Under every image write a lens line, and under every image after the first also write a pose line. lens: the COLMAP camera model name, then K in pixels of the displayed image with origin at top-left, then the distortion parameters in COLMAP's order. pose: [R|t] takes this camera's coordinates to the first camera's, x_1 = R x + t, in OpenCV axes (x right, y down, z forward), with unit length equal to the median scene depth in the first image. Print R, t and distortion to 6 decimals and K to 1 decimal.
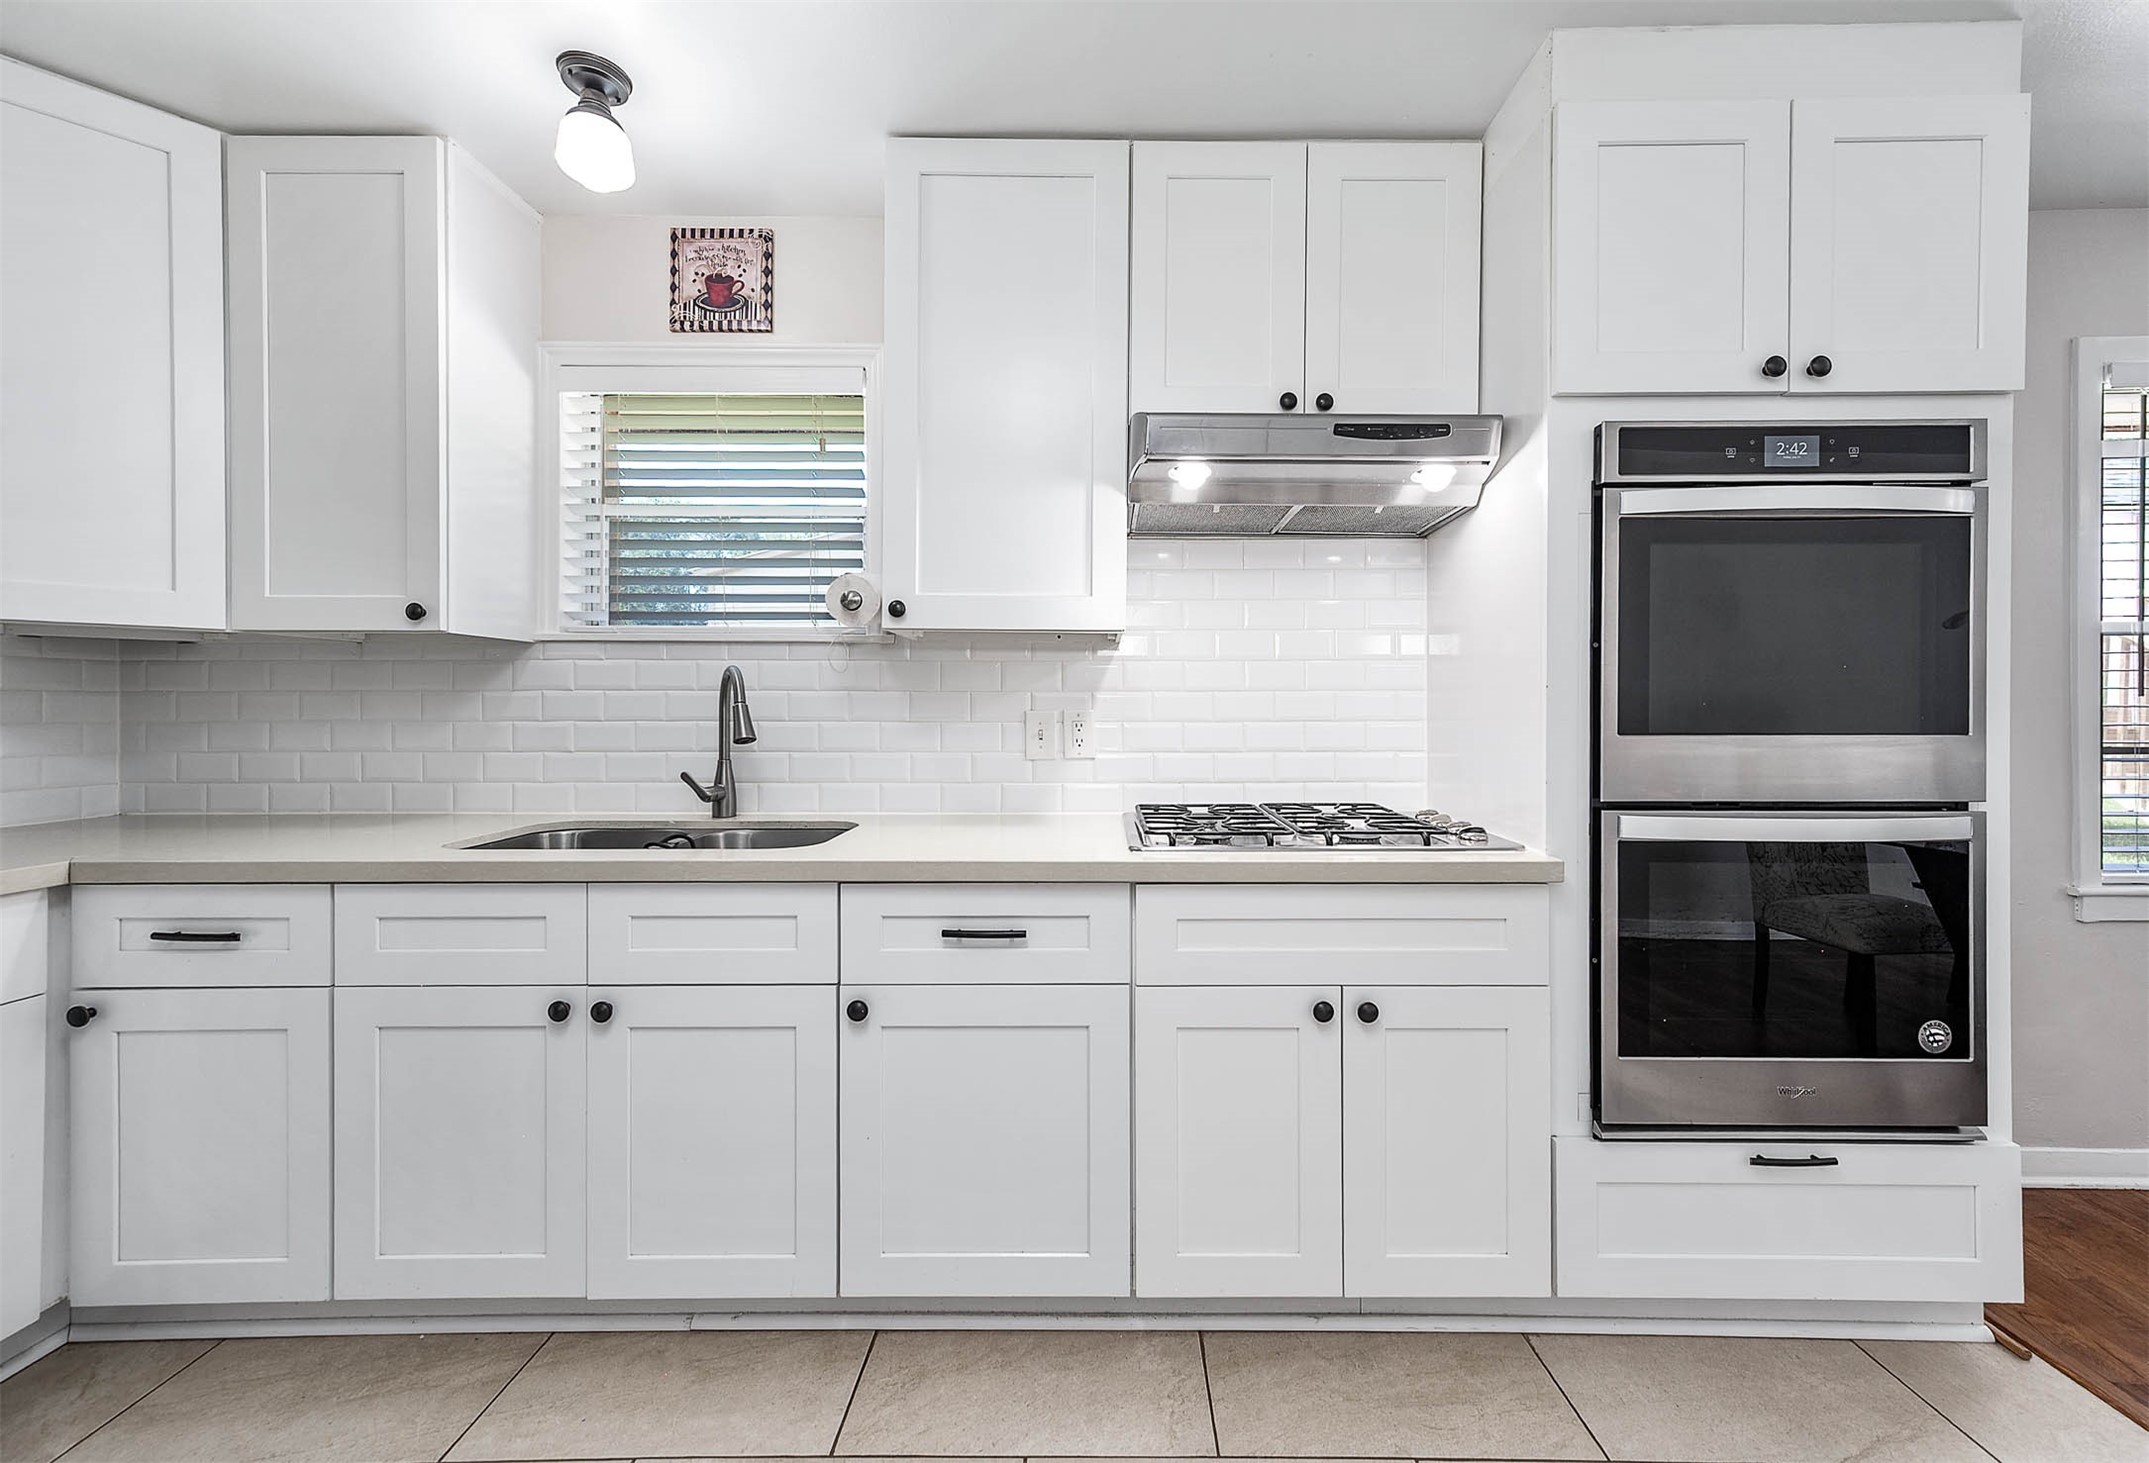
lens RADIAL K [[872.7, 0, 1096.7], [0, 872.7, 710.0], [0, 0, 1]] dist [0.013344, -0.000279]
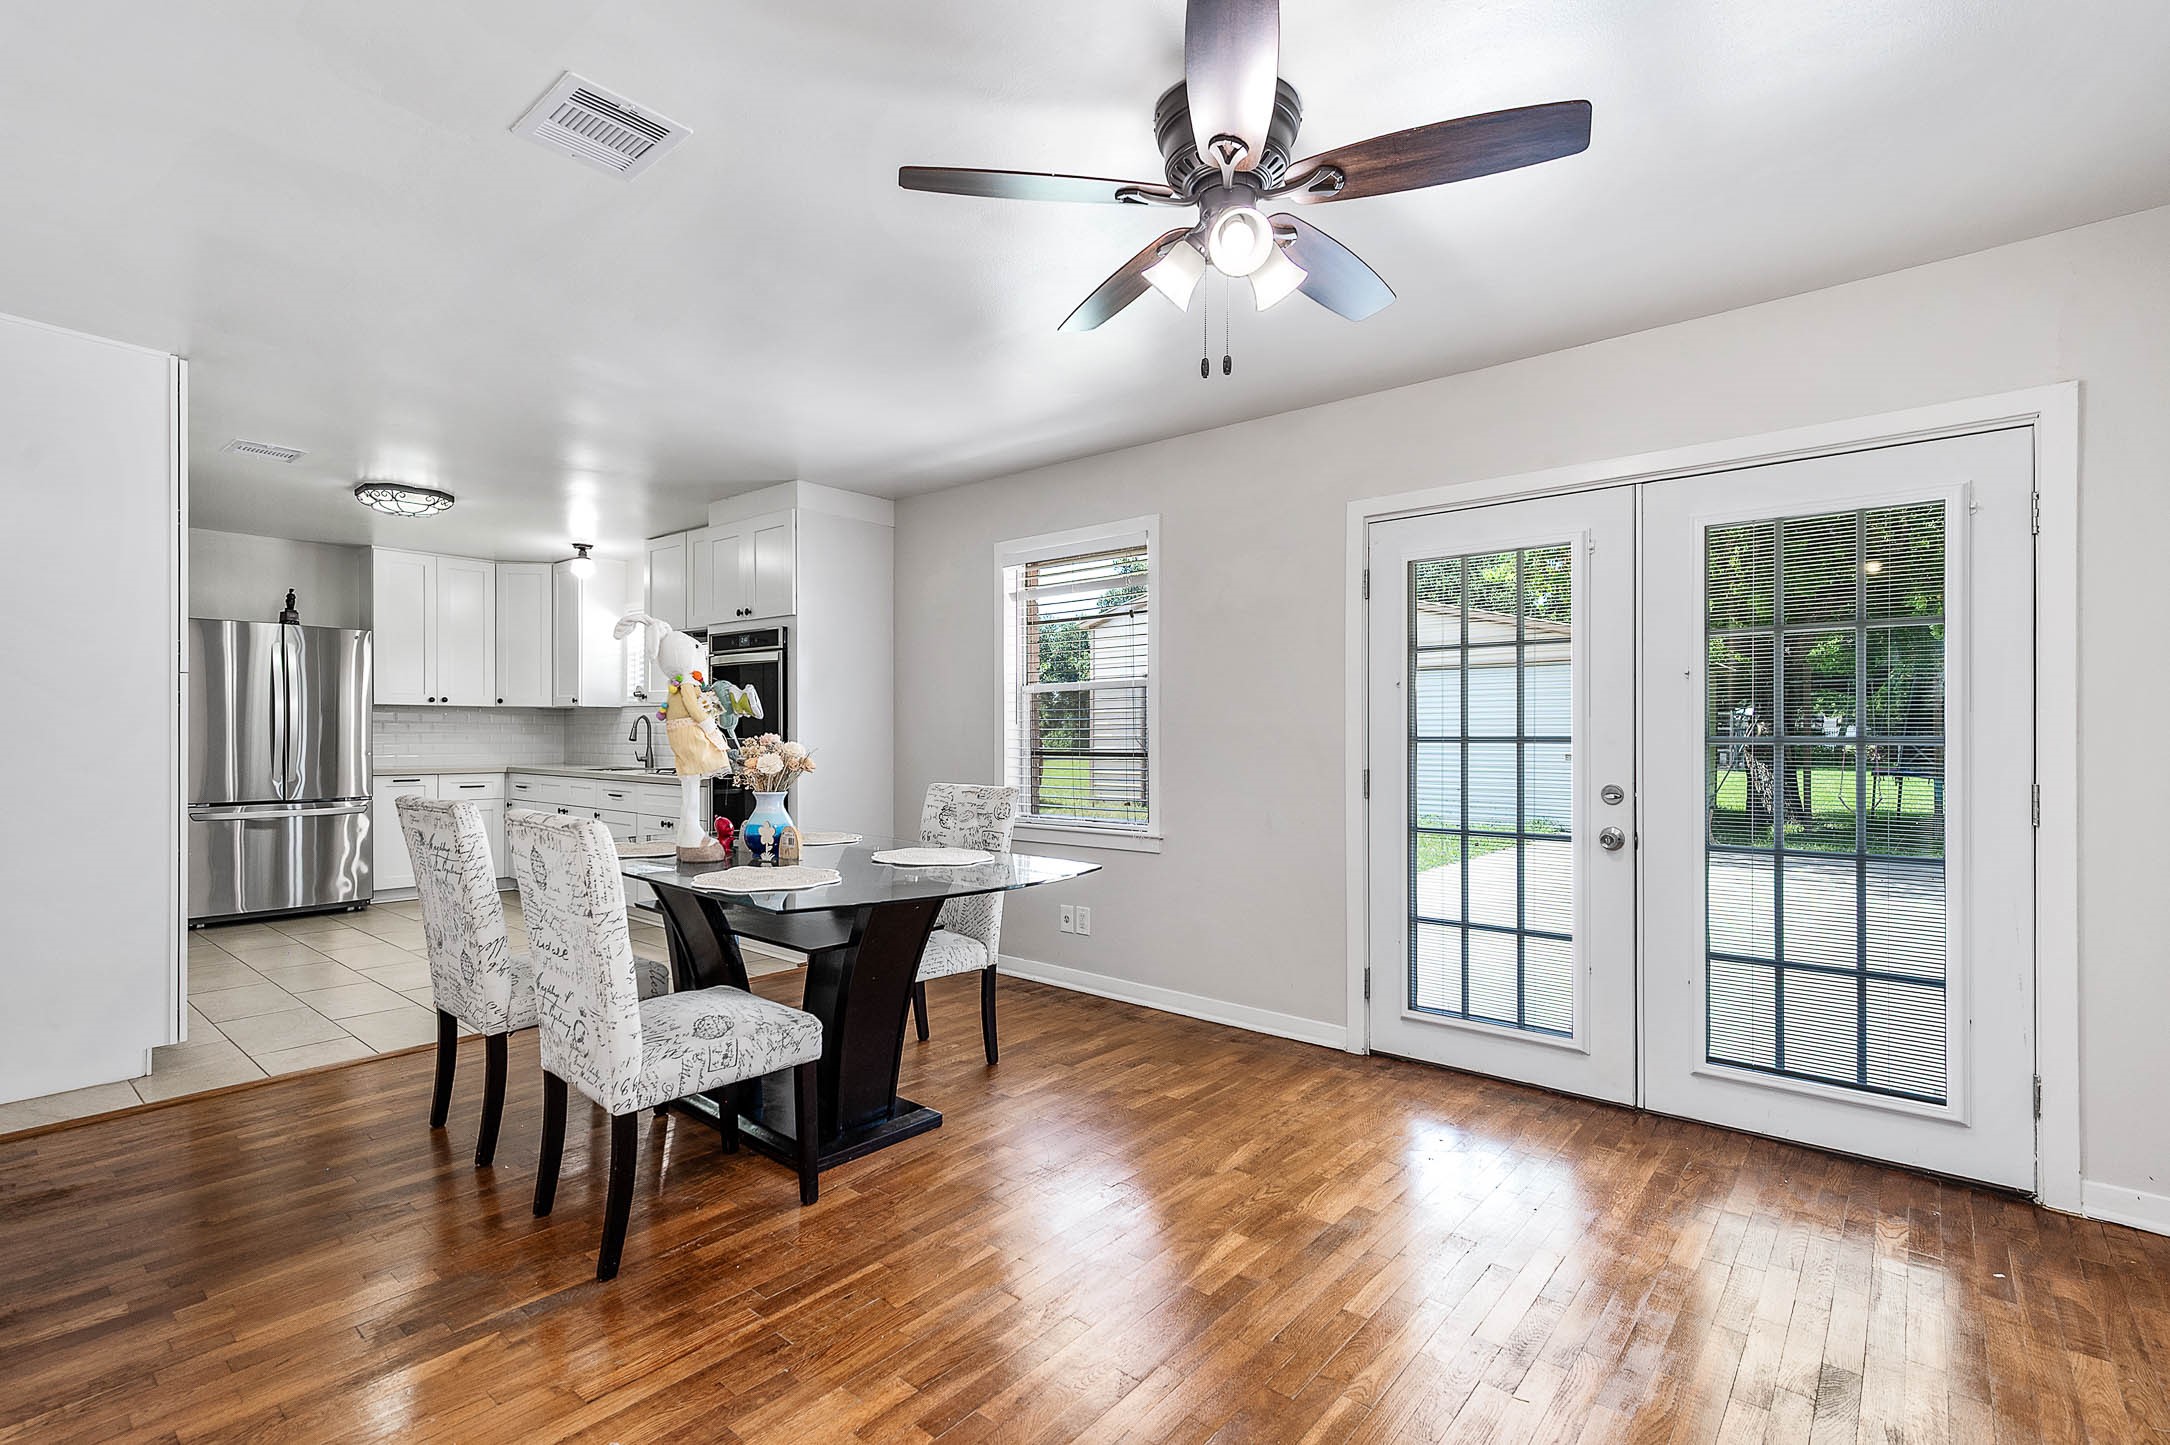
lens RADIAL K [[1000.0, 0, 1091.0], [0, 1000.0, 739.0], [0, 0, 1]] dist [0.015211, 0.000325]
pose [[0.769146, 0.007637, -0.639028, 3.620535], [-0.010003, 0.999950, -0.000089, 0.019636], [0.638995, 0.006461, 0.769184, -0.777593]]
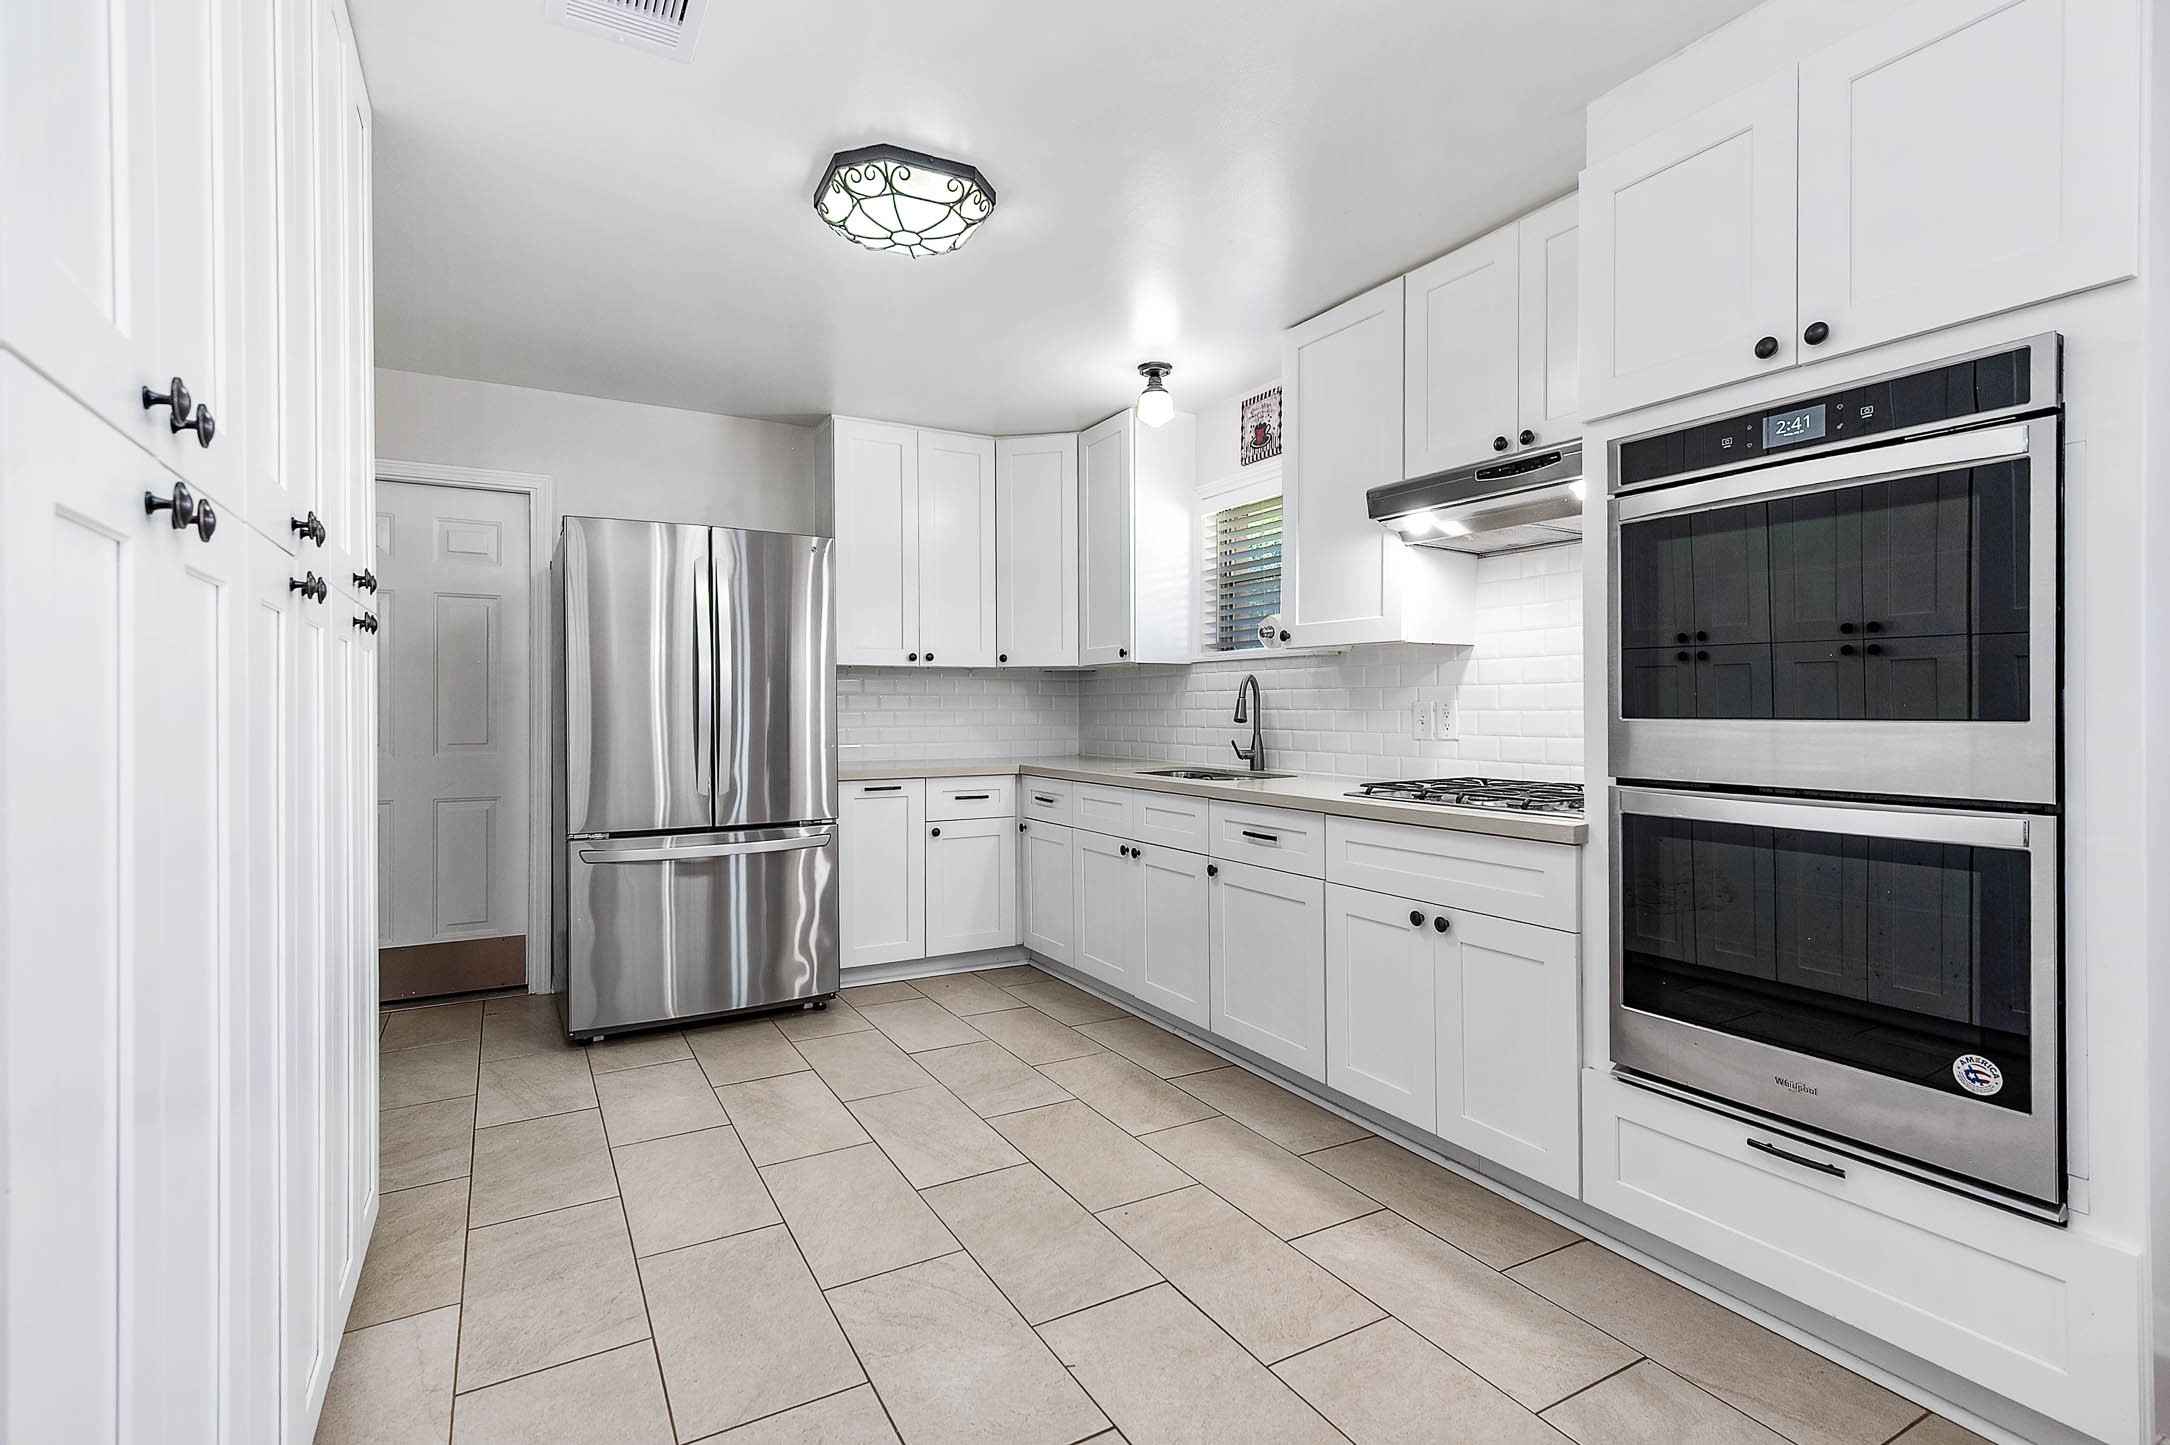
lens RADIAL K [[1000.0, 0, 1086.9], [0, 1000.0, 722.8], [0, 0, 1]] dist [0.015211, 0.000325]
pose [[0.500645, 0.012375, -0.865564, 1.306869], [-0.000279, 0.999900, 0.014134, 0.015731], [0.865652, -0.006835, 0.500599, -0.222845]]
